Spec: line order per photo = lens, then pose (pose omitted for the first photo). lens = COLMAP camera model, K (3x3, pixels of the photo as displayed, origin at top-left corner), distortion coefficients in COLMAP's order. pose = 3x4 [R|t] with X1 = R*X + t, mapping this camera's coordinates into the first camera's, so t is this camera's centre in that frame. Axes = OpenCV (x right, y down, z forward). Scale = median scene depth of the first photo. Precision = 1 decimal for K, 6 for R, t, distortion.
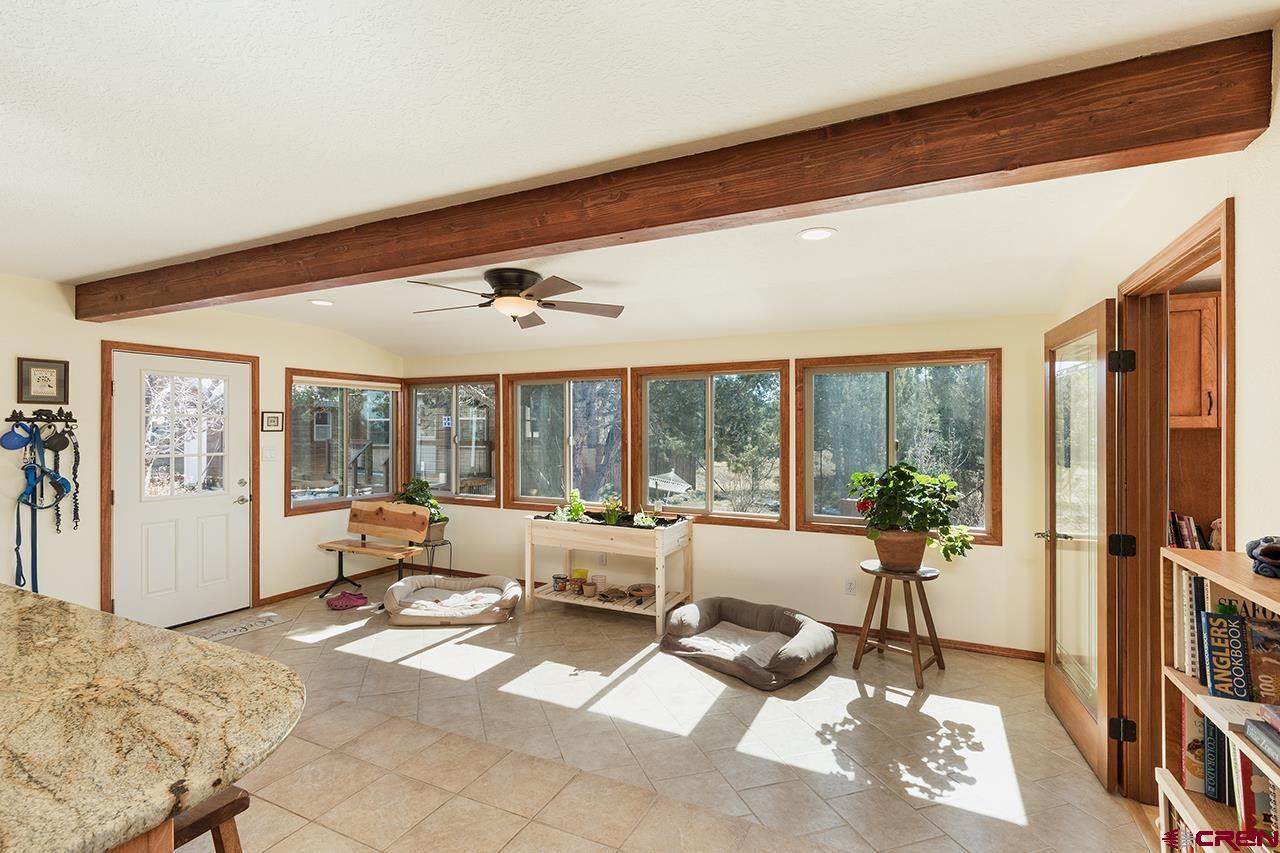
lens RADIAL K [[585.3, 0, 642.5], [0, 585.3, 425.8], [0, 0, 1]] dist [-0.003570, 0.001208]
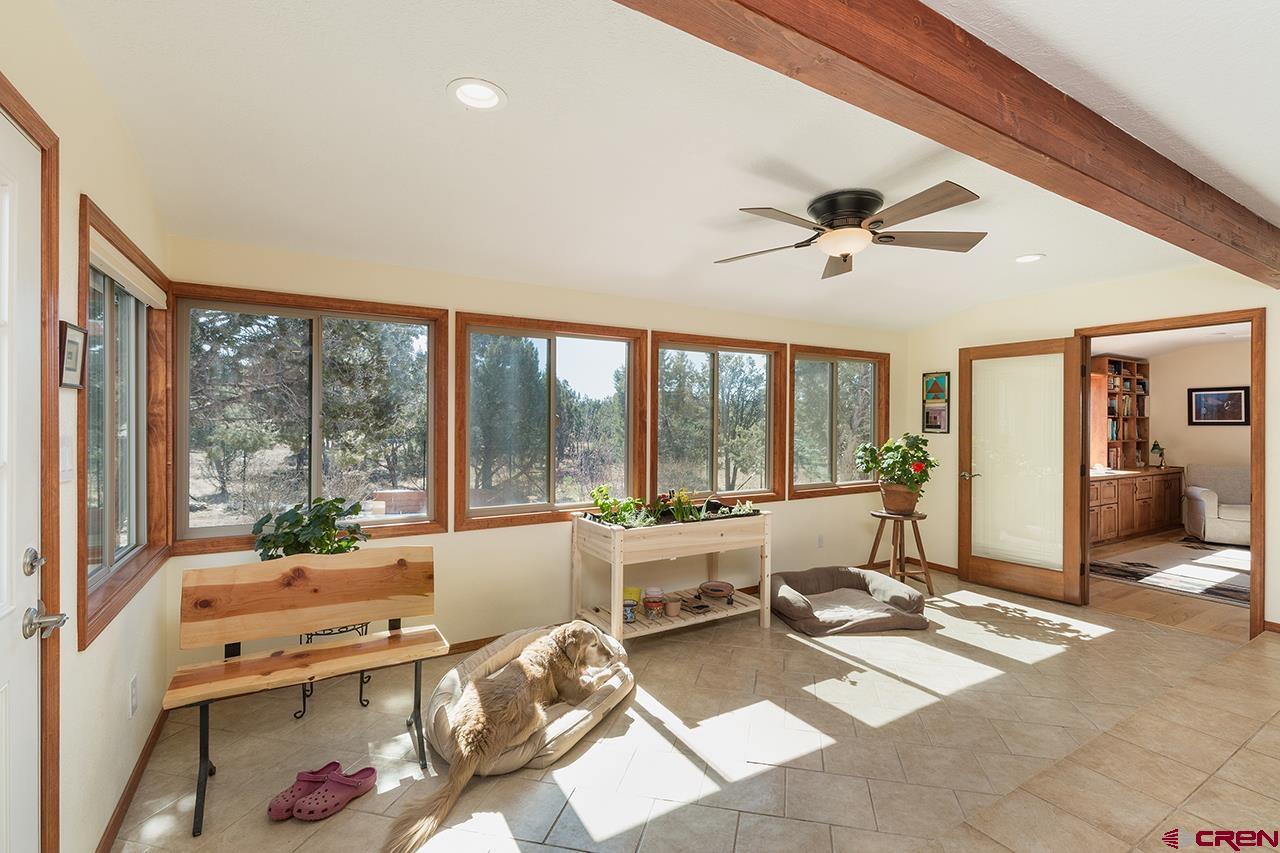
lens RADIAL K [[585.3, 0, 646.4], [0, 585.3, 425.3], [0, 0, 1]] dist [-0.003570, 0.001208]
pose [[0.538526, -0.007883, 0.842572, -0.916590], [-0.009084, 0.999844, 0.015160, 0.027668], [-0.842560, -0.015818, 0.538371, 0.719581]]
